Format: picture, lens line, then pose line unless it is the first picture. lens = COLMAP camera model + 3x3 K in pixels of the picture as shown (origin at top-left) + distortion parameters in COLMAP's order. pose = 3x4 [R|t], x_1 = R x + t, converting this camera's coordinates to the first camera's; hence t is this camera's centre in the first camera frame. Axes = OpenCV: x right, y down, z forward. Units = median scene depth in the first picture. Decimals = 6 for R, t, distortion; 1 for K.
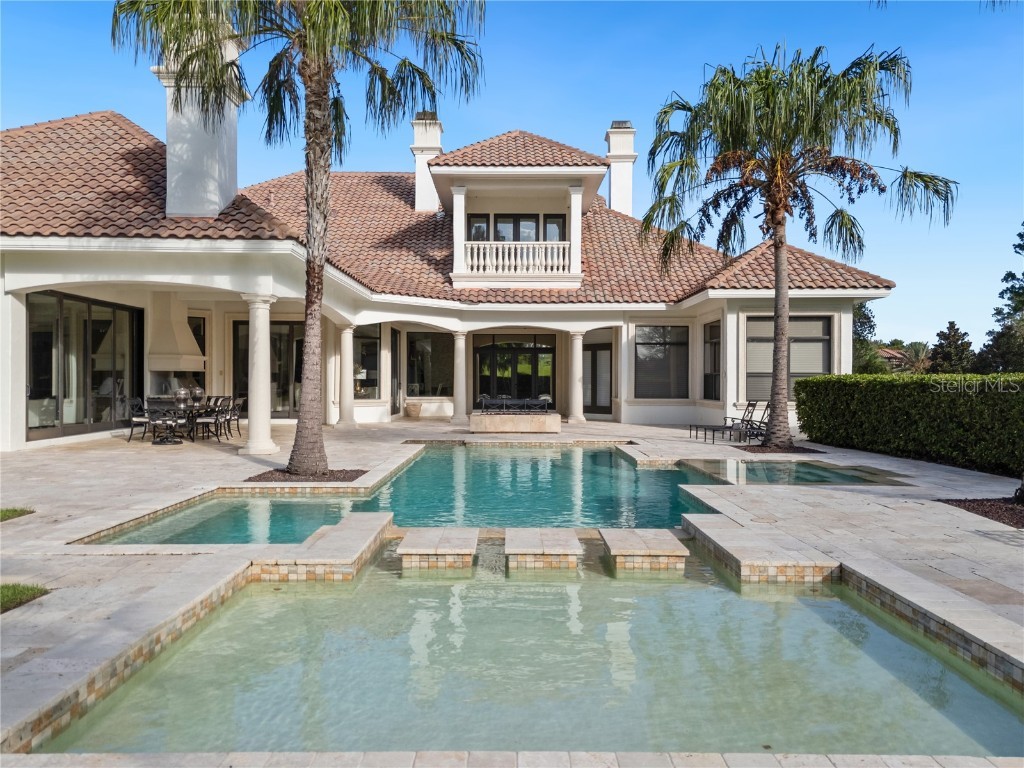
lens RADIAL K [[768.9, 0, 512.0], [0, 768.9, 384.0], [0, 0, 1]] dist [0.076280, -0.000928]
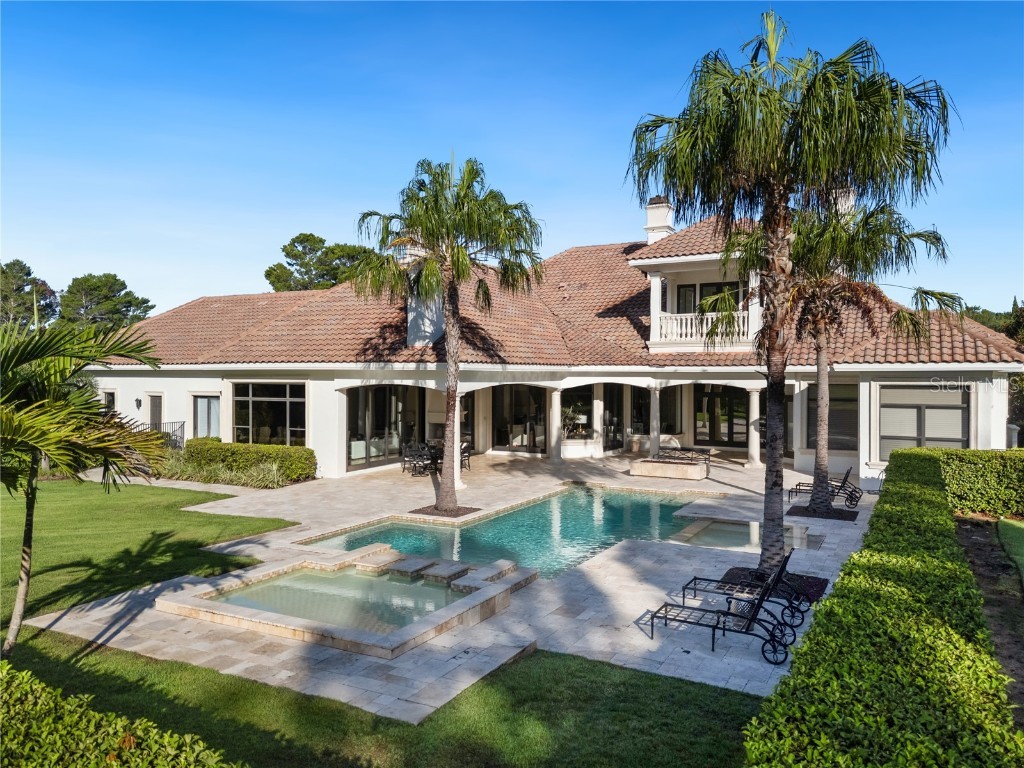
lens RADIAL K [[780.0, 0, 512.0], [0, 780.0, 384.0], [0, 0, 1]] dist [0.010091, -0.000515]
pose [[0.873857, 0.009683, -0.486086, 0.383970], [-0.001655, 0.999855, 0.016942, -0.105961], [0.486180, -0.014000, 0.873747, -0.241236]]
